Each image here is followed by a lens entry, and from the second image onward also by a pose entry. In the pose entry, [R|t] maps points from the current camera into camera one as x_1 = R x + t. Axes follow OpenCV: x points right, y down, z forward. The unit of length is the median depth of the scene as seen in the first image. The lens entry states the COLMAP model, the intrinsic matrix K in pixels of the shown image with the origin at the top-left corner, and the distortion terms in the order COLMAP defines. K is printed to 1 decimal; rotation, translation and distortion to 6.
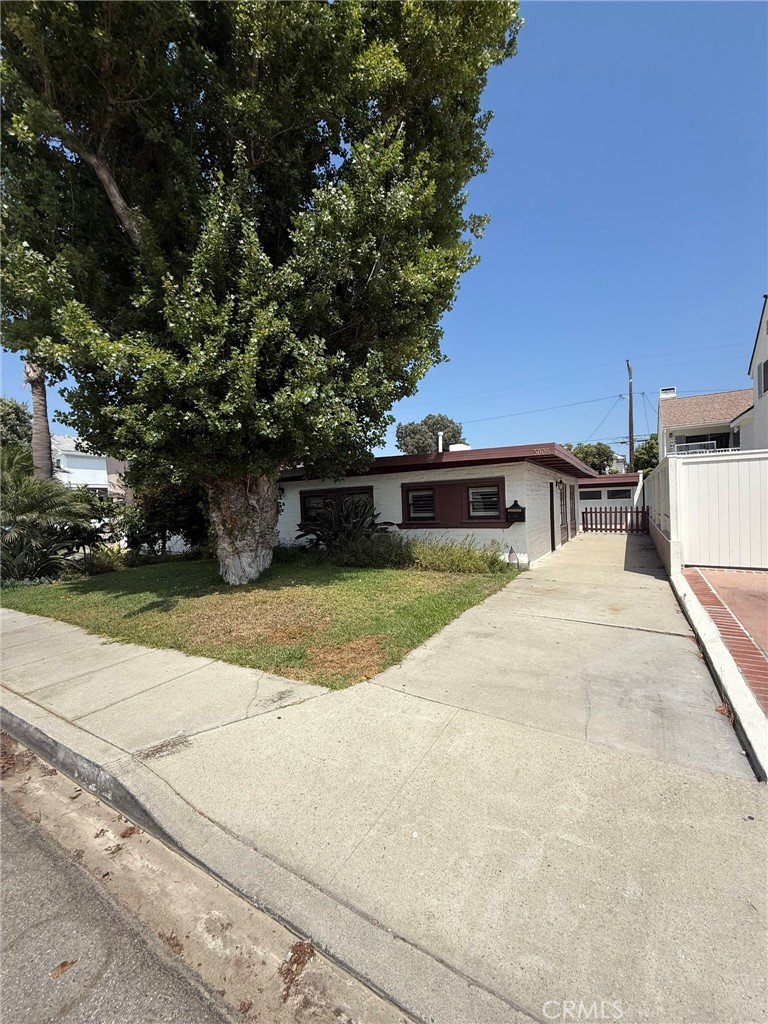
lens RADIAL K [[410.5, 0, 384.1], [0, 410.5, 514.1], [0, 0, 1]] dist [-0.001983, -0.000244]
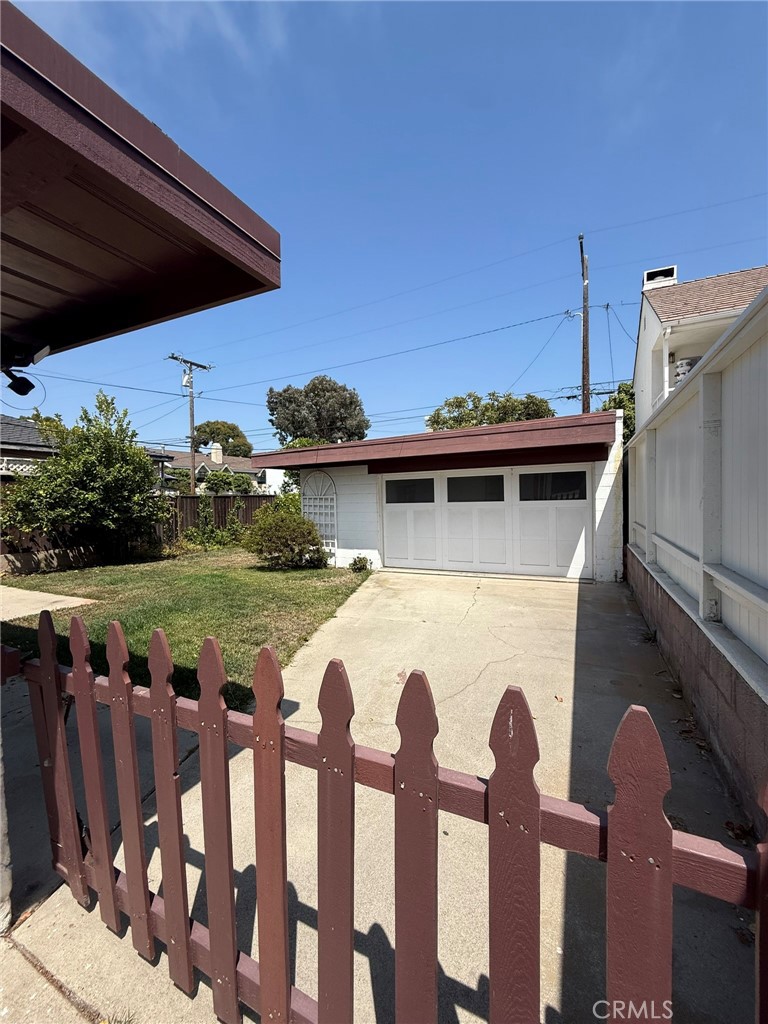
lens RADIAL K [[410.5, 0, 382.9], [0, 410.5, 515.0], [0, 0, 1]] dist [-0.001983, -0.000244]
pose [[0.996075, 0.000249, 0.088510, 0.400709], [-0.001157, 0.999947, 0.010213, -0.027975], [-0.088503, -0.010275, 0.996023, 0.671128]]
